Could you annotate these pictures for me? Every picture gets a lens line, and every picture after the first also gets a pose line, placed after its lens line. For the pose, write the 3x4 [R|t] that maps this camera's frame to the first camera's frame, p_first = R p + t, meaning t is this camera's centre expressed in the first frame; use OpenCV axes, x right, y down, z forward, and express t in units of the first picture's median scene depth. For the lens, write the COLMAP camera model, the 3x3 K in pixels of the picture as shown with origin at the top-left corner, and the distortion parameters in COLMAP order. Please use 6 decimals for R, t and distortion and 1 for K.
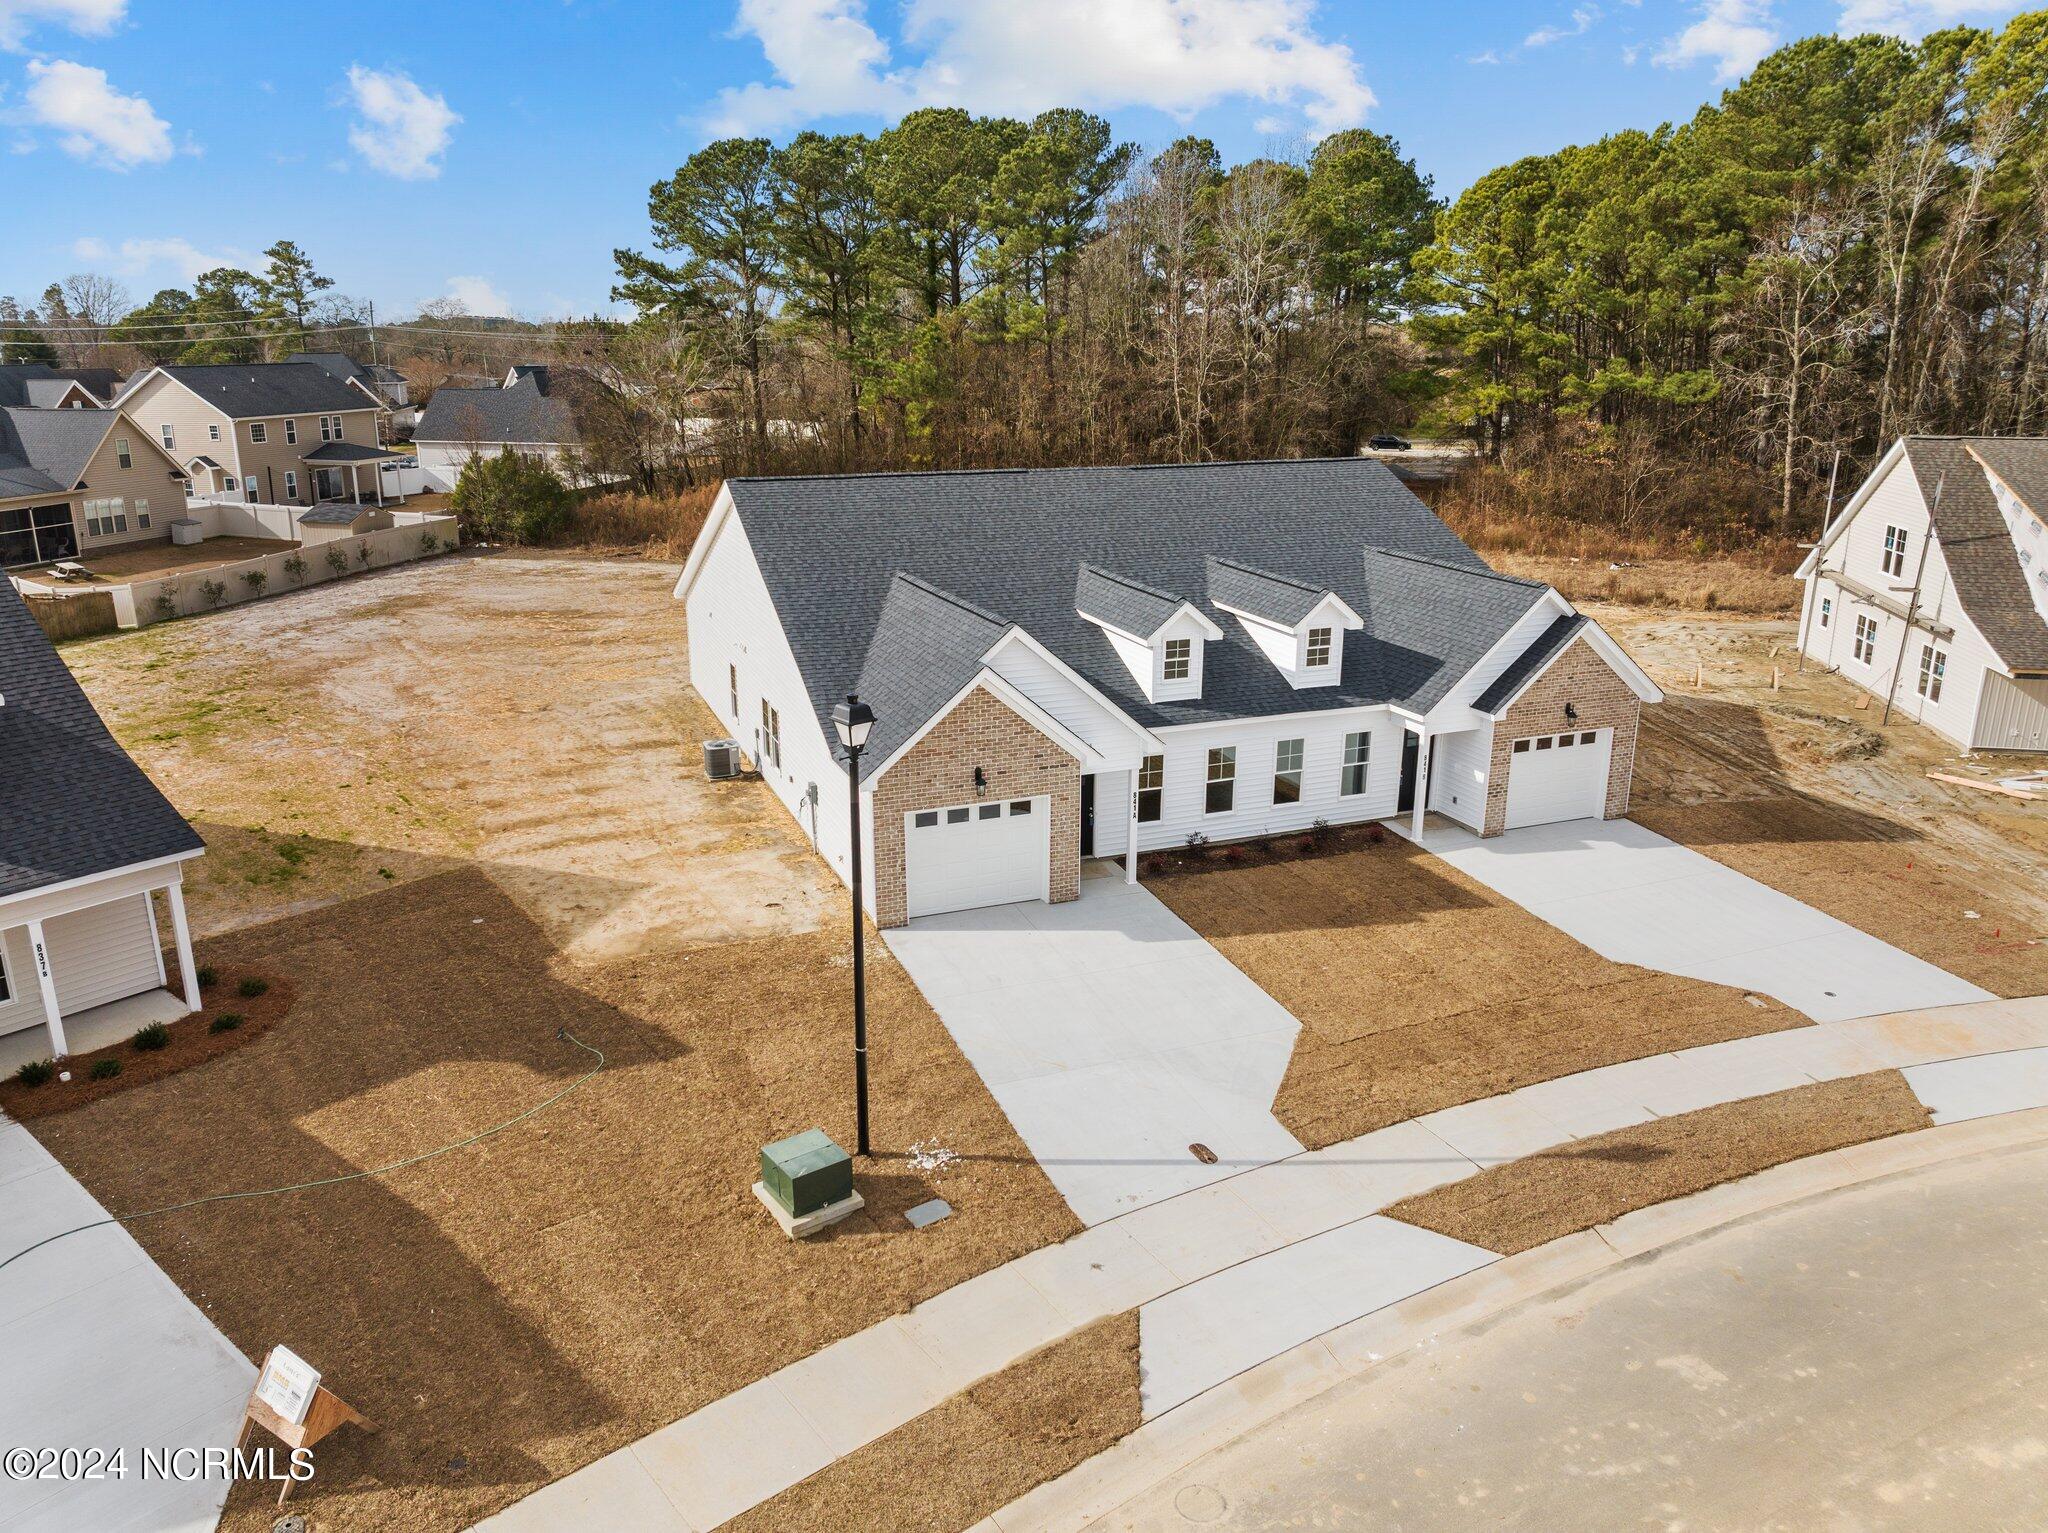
lens RADIAL K [[1442.1, 0, 1031.6], [0, 1442.1, 752.2], [0, 0, 1]] dist [-0.047293, 0.019799]
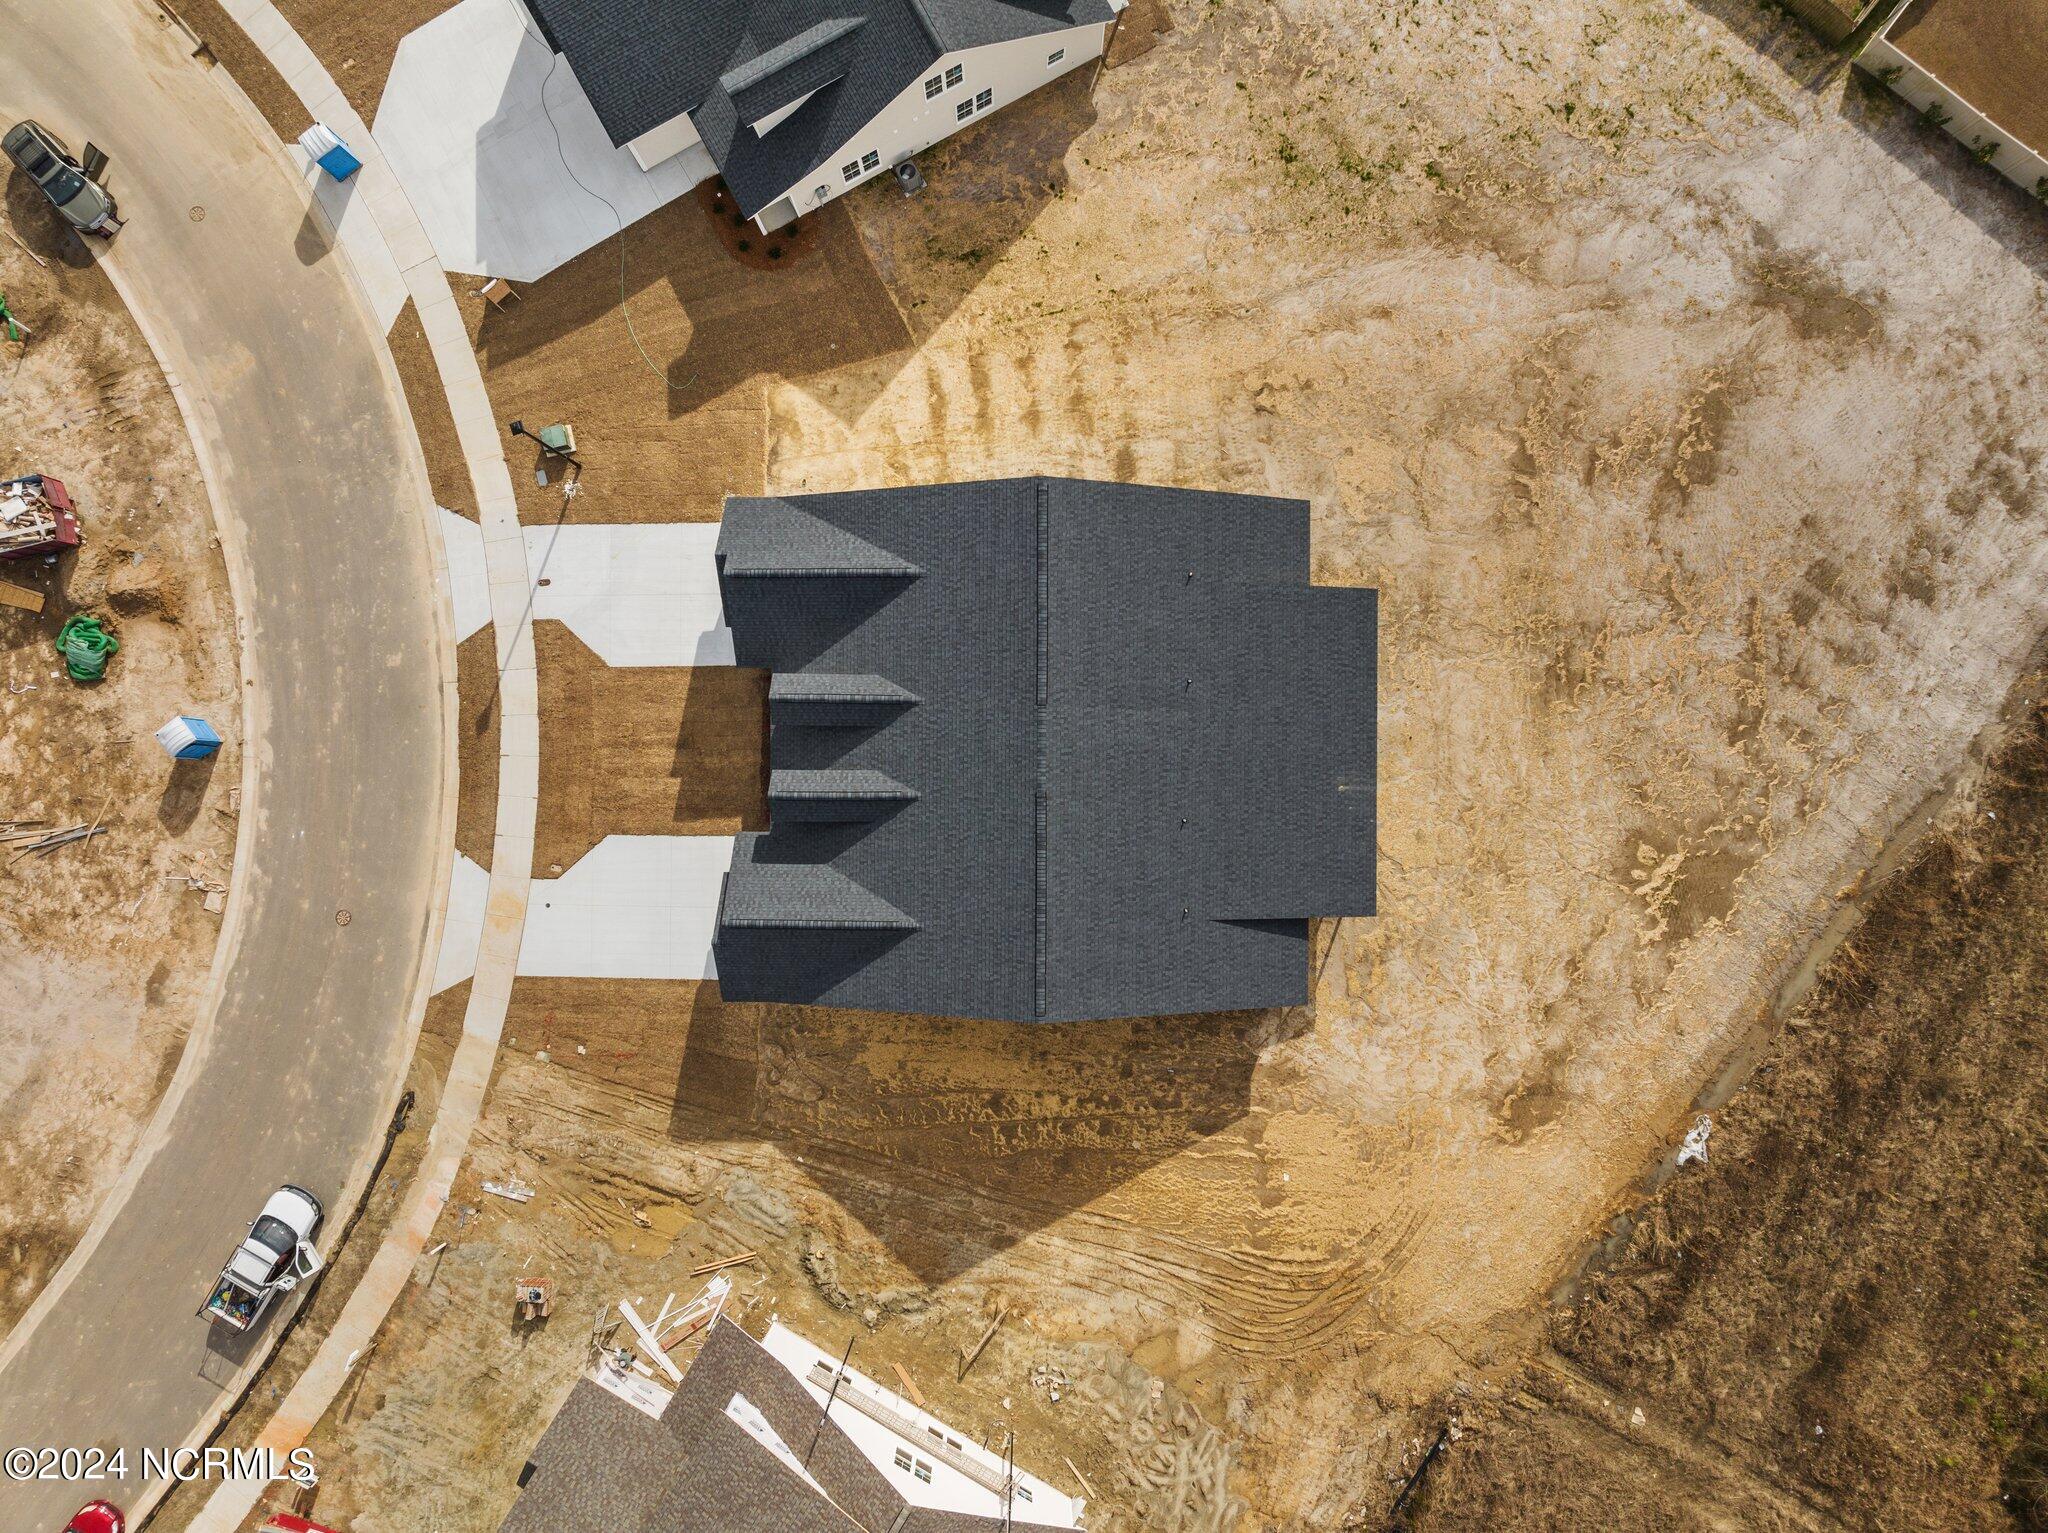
lens RADIAL K [[1452.0, 0, 1038.7], [0, 1452.0, 773.5], [0, 0, 1]] dist [-0.043201, 0.011908]
pose [[-0.380347, 0.924767, -0.011915, 0.083907], [-0.263445, -0.095985, 0.959887, -1.729595], [0.886528, 0.368230, 0.280133, 0.770441]]
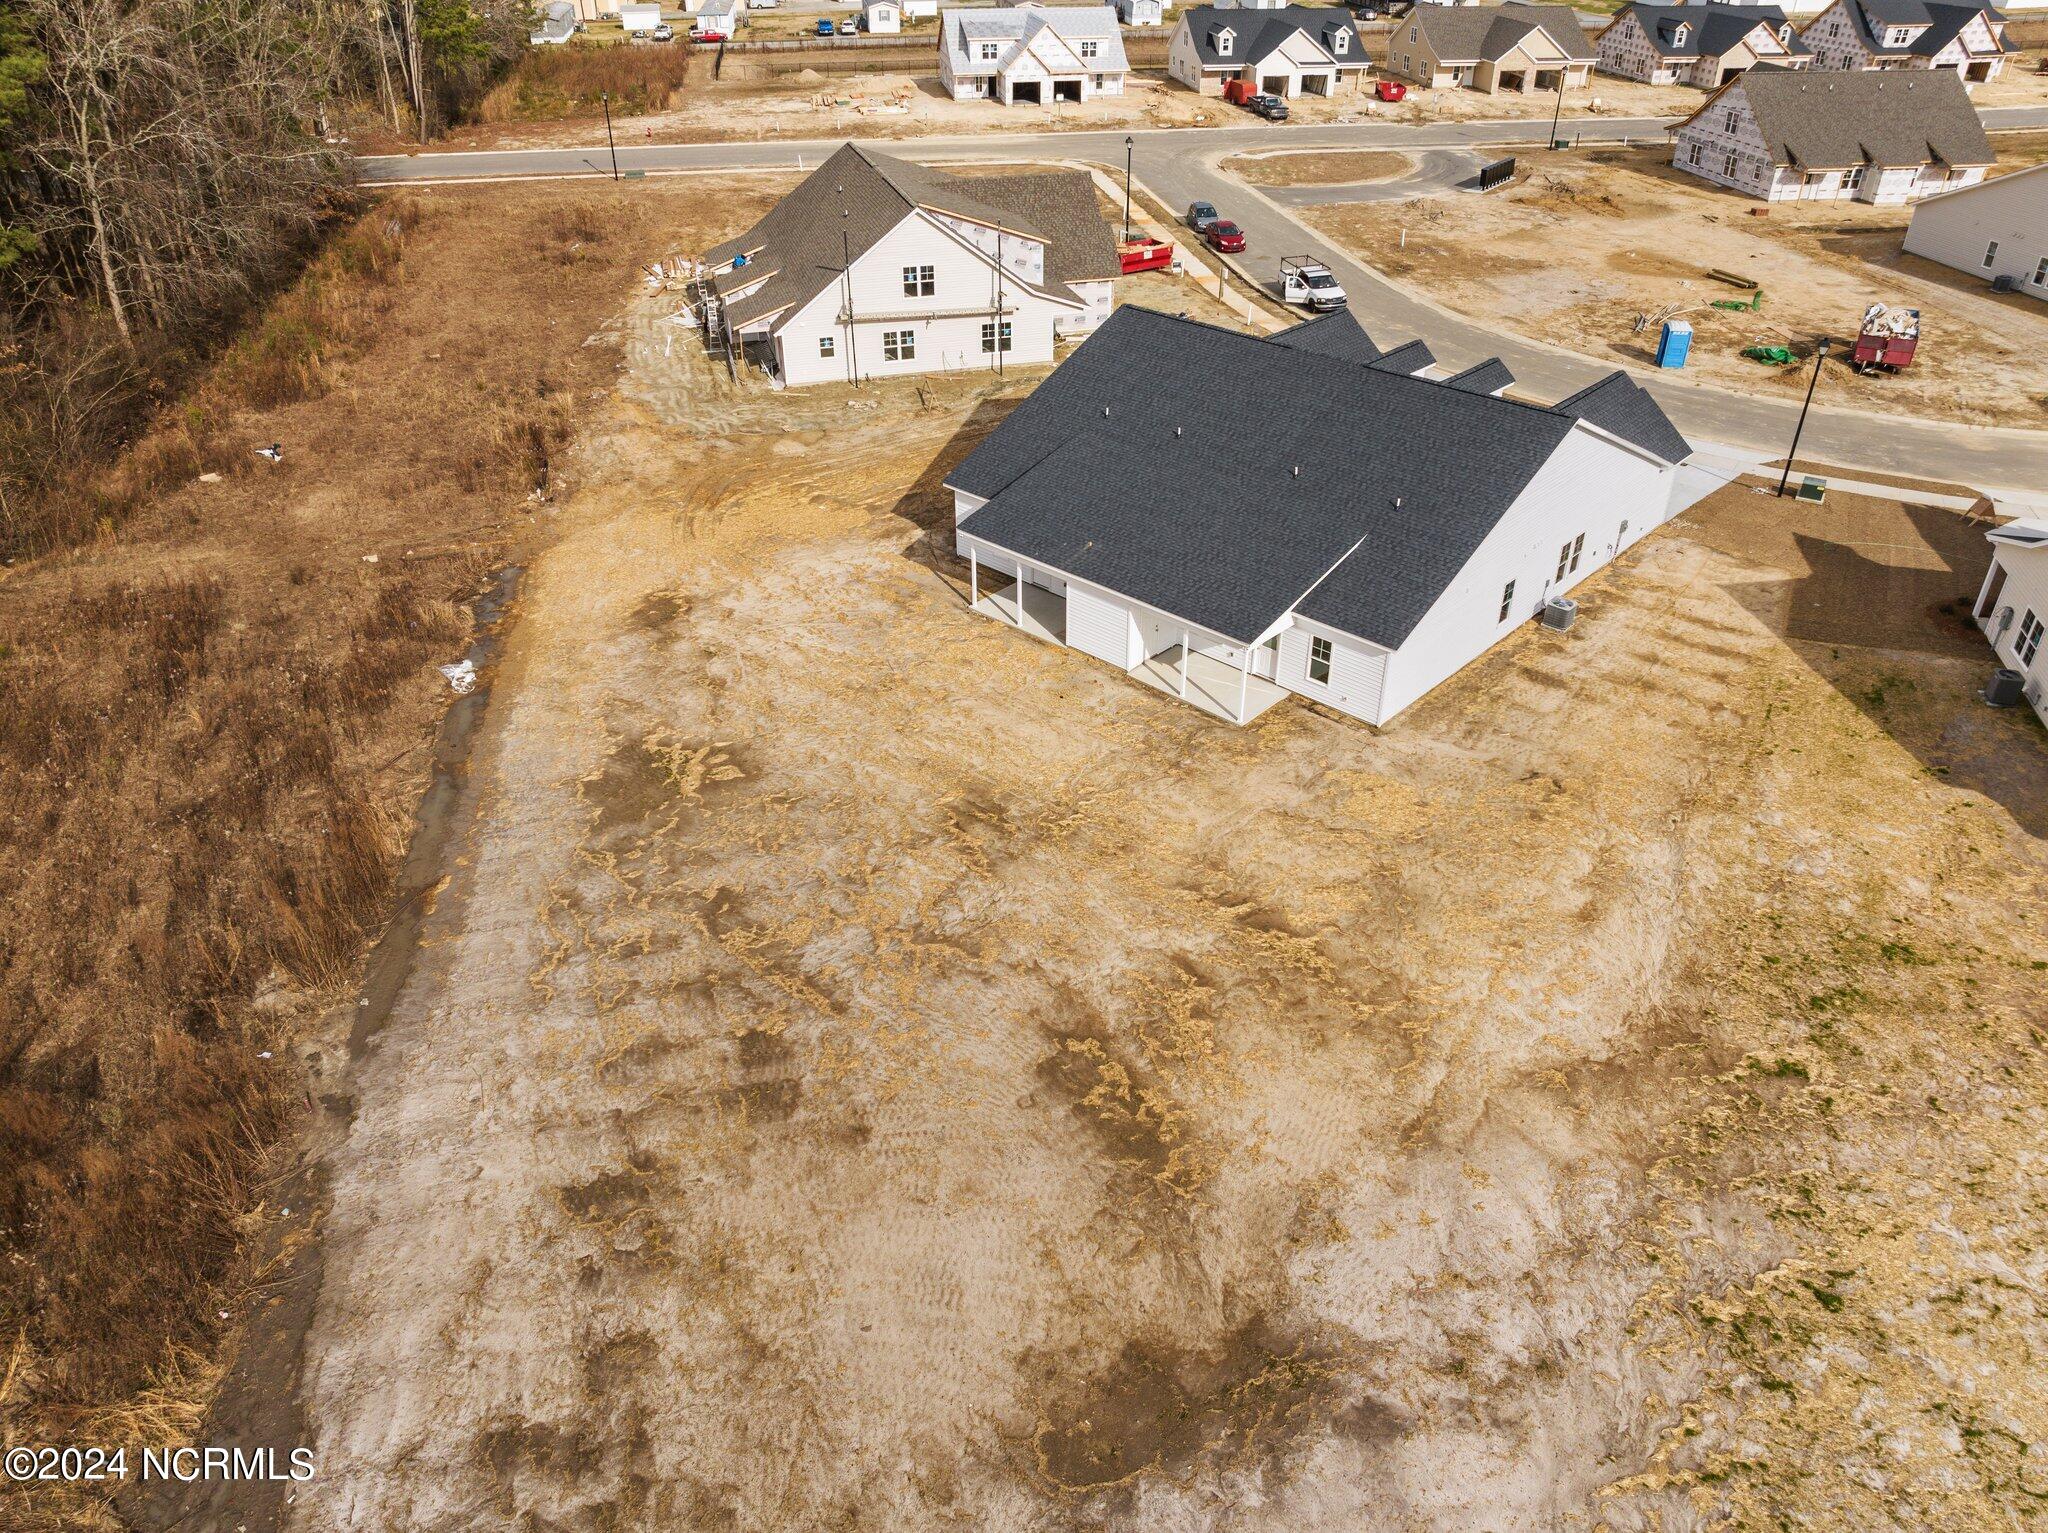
lens RADIAL K [[1439.0, 0, 1032.6], [0, 1439.0, 764.0], [0, 0, 1]] dist [-0.037612, 0.005257]
pose [[-0.421366, -0.495974, 0.759250, -1.245304], [0.250667, 0.740890, 0.623095, -0.967724], [-0.871560, 0.452870, -0.187862, 1.982868]]
